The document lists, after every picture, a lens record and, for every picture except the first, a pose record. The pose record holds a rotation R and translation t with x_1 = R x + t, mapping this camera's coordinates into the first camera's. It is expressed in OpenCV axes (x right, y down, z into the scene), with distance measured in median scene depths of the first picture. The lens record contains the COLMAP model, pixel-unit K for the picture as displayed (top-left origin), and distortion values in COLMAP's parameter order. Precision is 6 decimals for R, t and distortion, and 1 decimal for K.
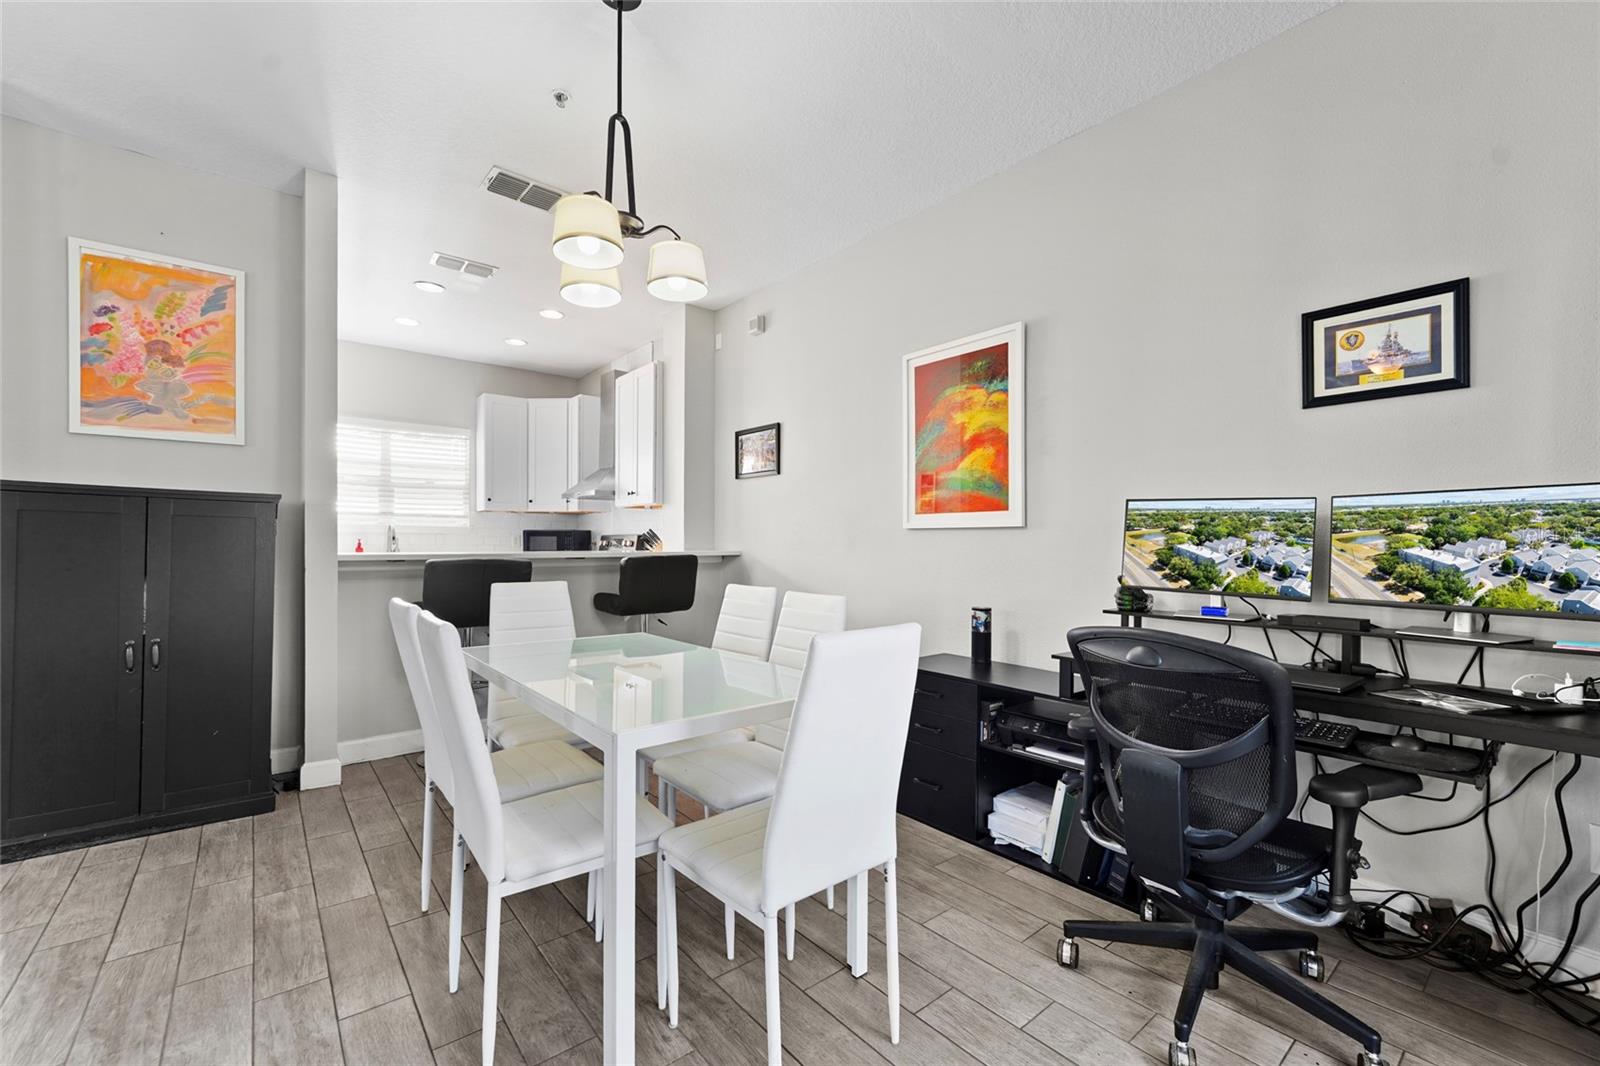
lens RADIAL K [[650.3, 0, 807.4], [0, 650.3, 533.3], [0, 0, 1]] dist [-0.000882, -0.000174]
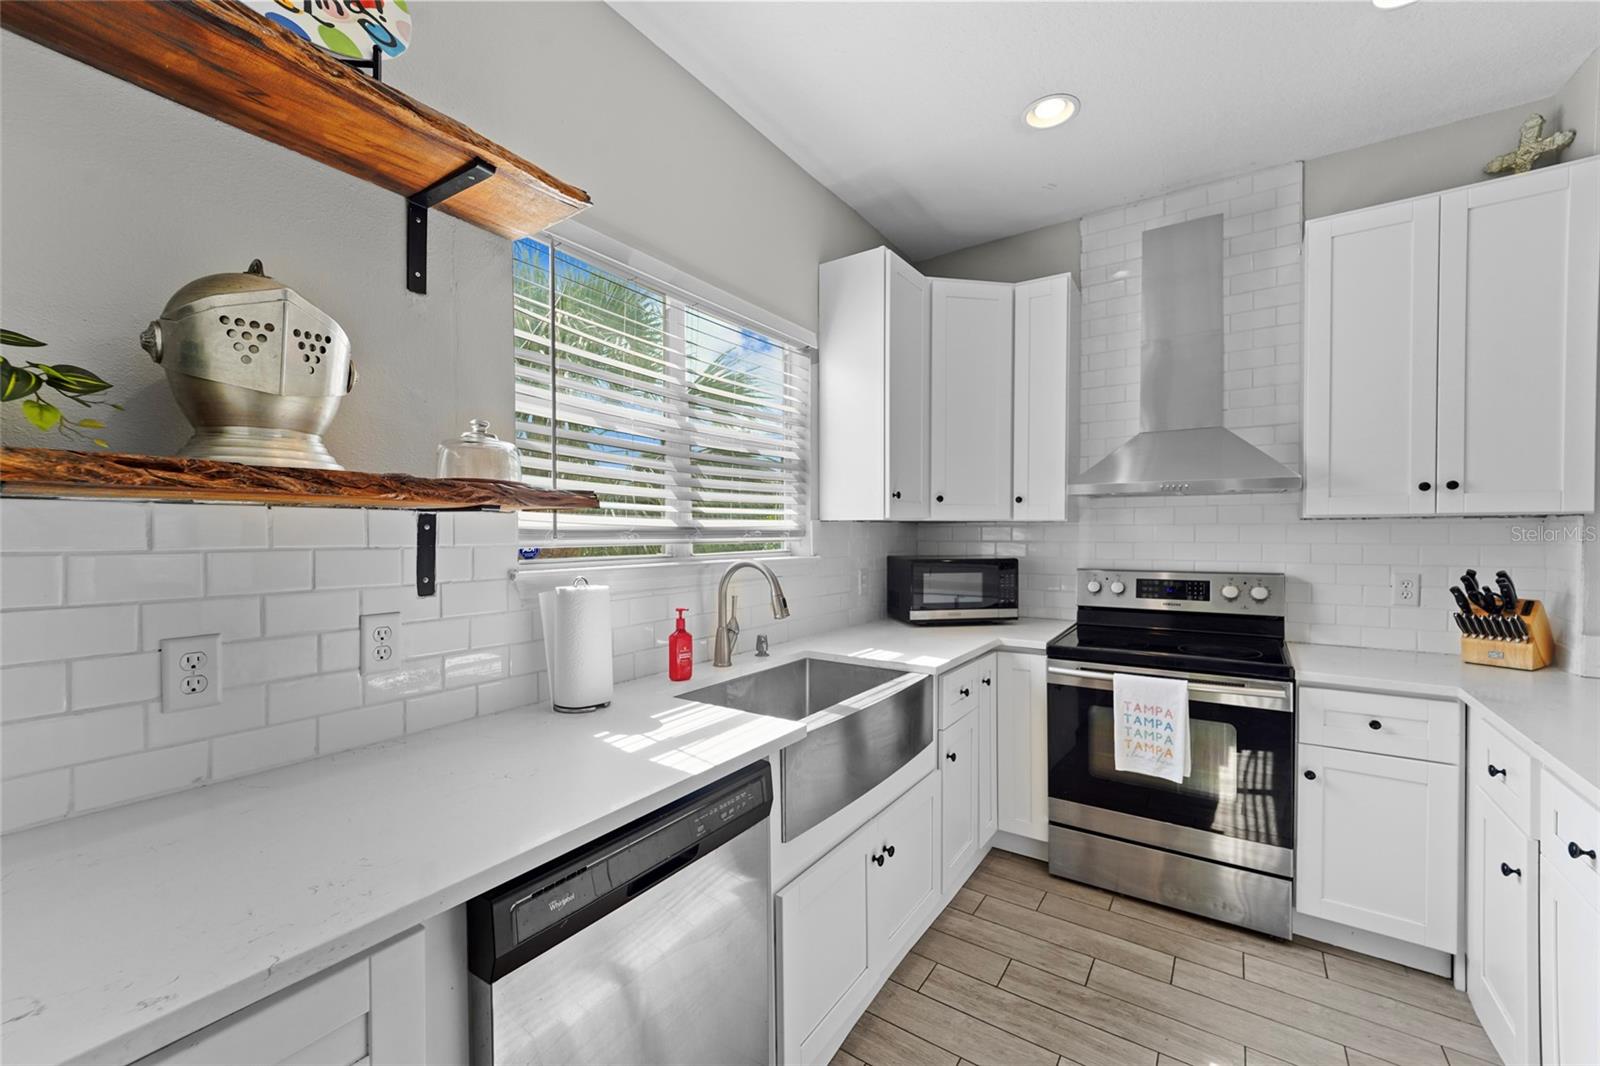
lens RADIAL K [[634.8, 0, 797.7], [0, 634.8, 538.6], [0, 0, 1]] dist [-0.001239, 0.000300]
pose [[0.964733, -0.007285, 0.263129, -1.515956], [0.002117, 0.999799, 0.019920, -0.072292], [-0.263221, -0.018660, 0.964555, 1.393770]]
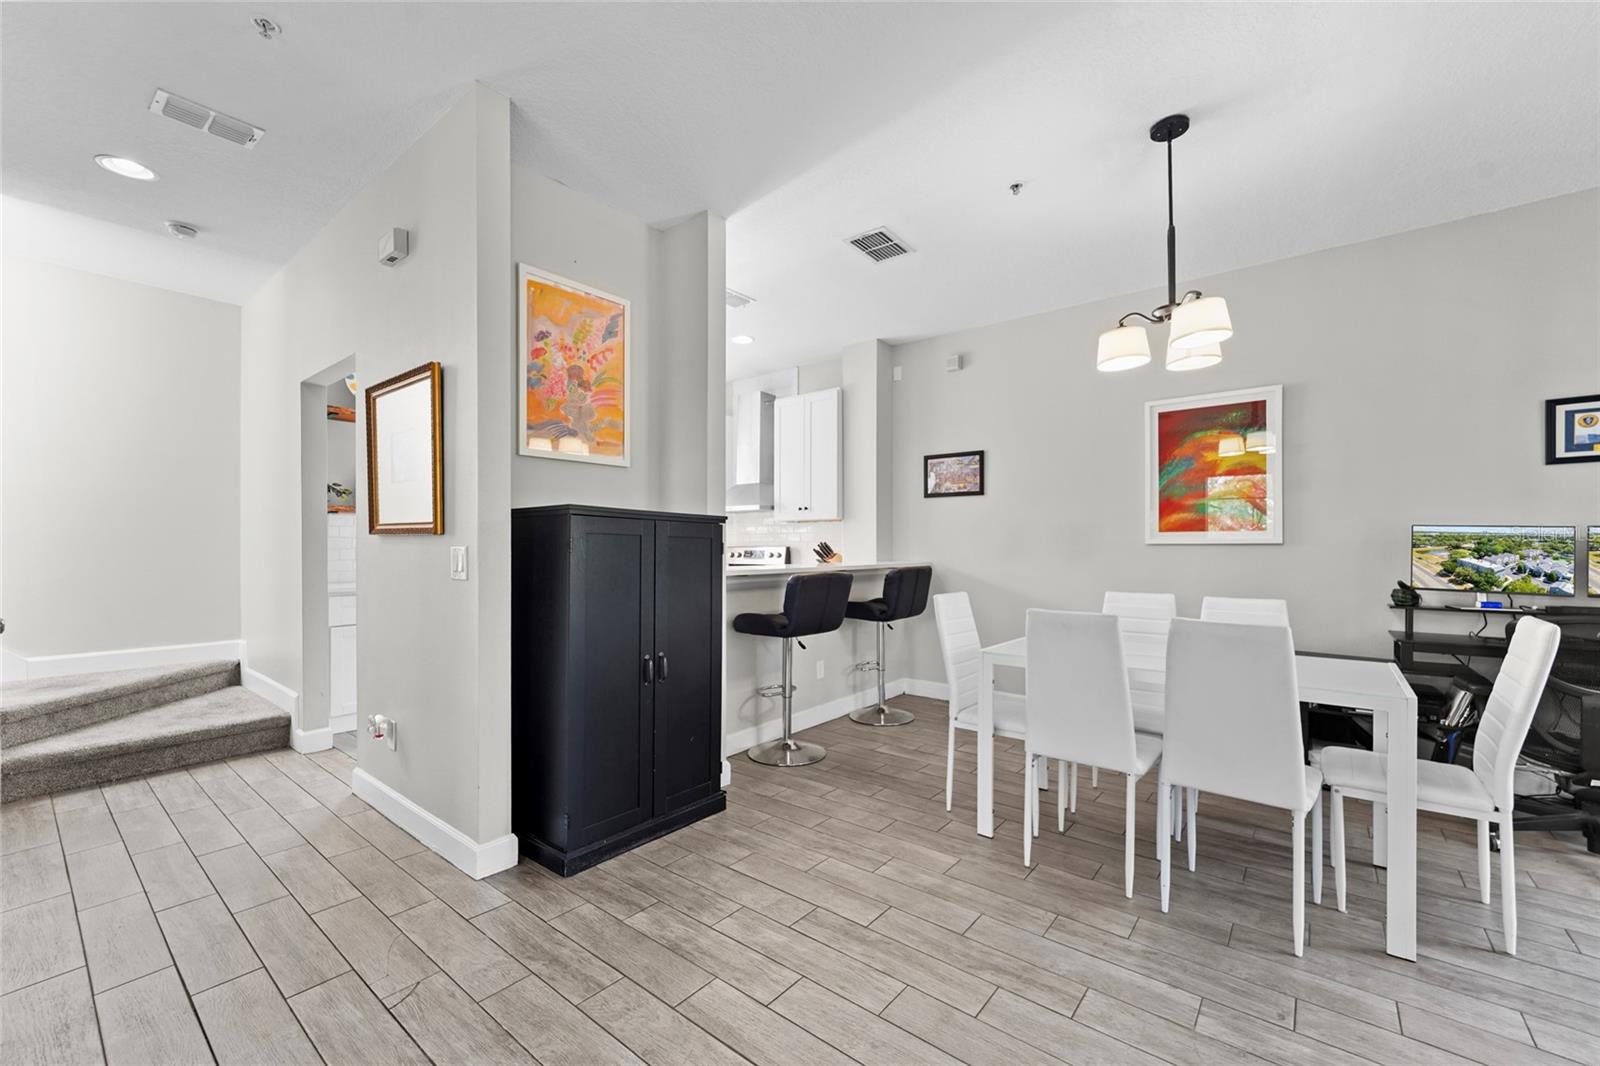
lens RADIAL K [[640.3, 0, 799.4], [0, 640.3, 535.4], [0, 0, 1]] dist [-0.001094, -0.000103]
pose [[0.982207, -0.000115, 0.187800, -0.928786], [0.001383, 0.999977, -0.006624, -0.021579], [-0.187795, 0.006766, 0.982185, -0.072023]]
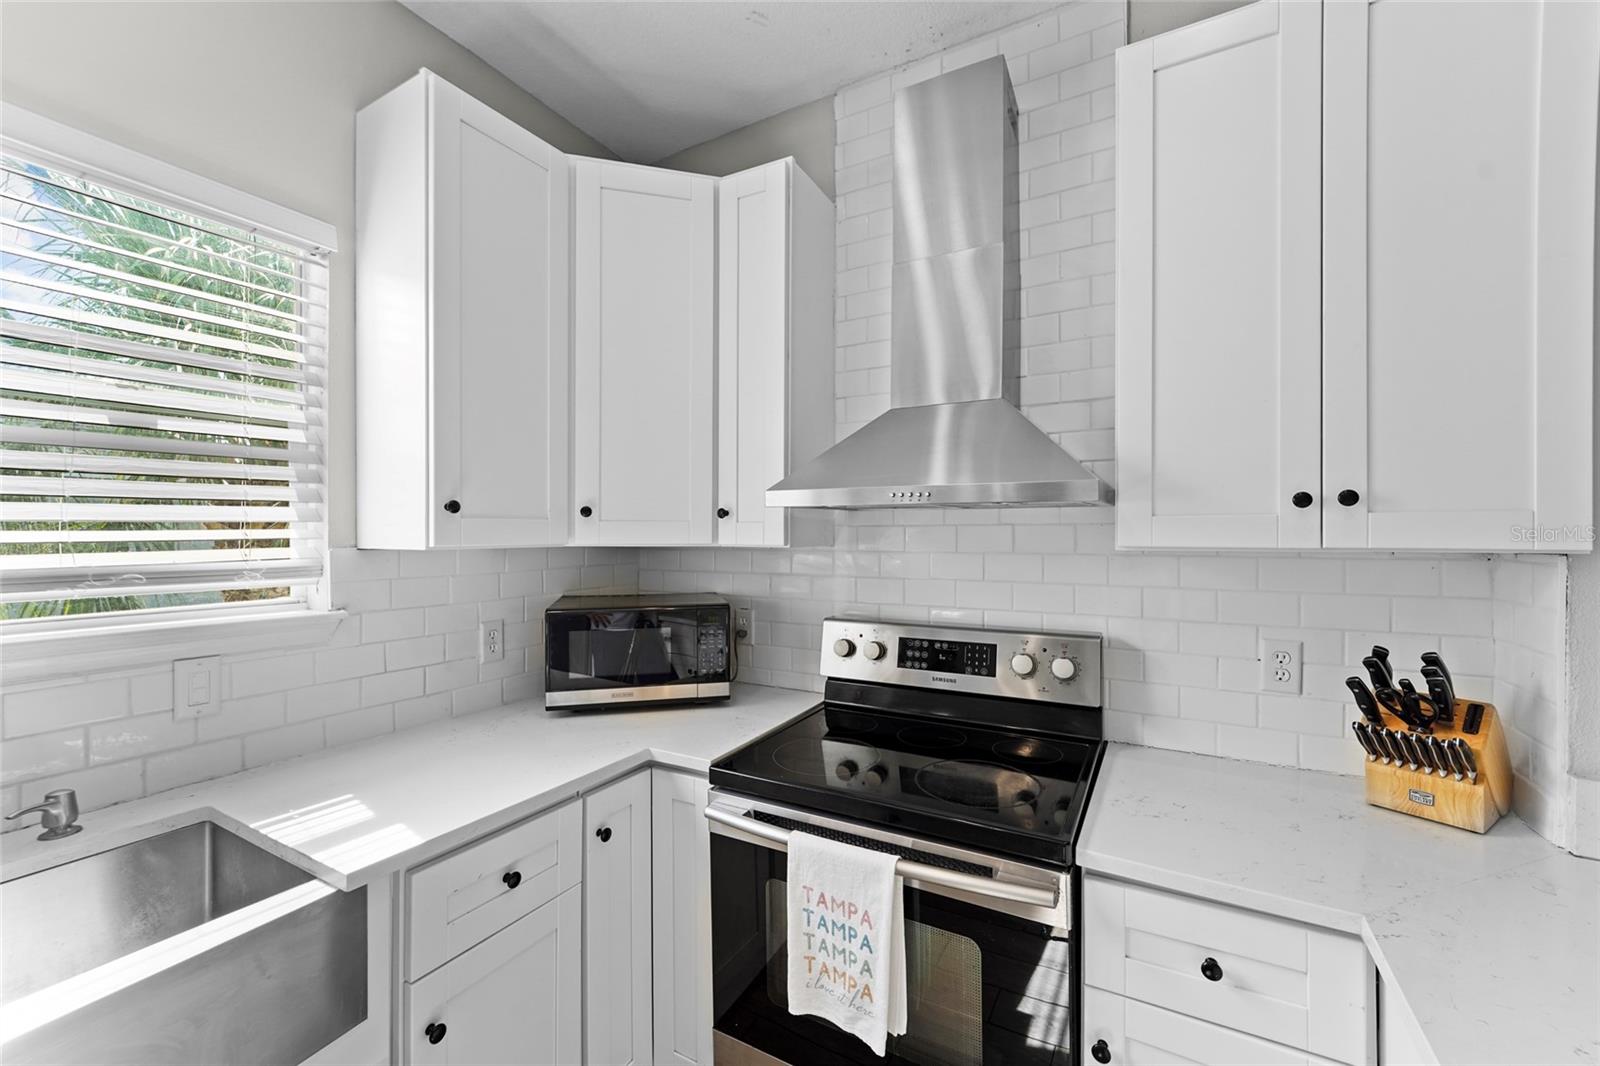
lens RADIAL K [[640.3, 0, 799.4], [0, 640.3, 535.4], [0, 0, 1]] dist [-0.001094, -0.000103]
pose [[0.936712, -0.002615, 0.350090, -1.029525], [-0.000835, 0.999953, 0.009704, -0.099563], [-0.350099, -0.009382, 0.936666, 1.661799]]
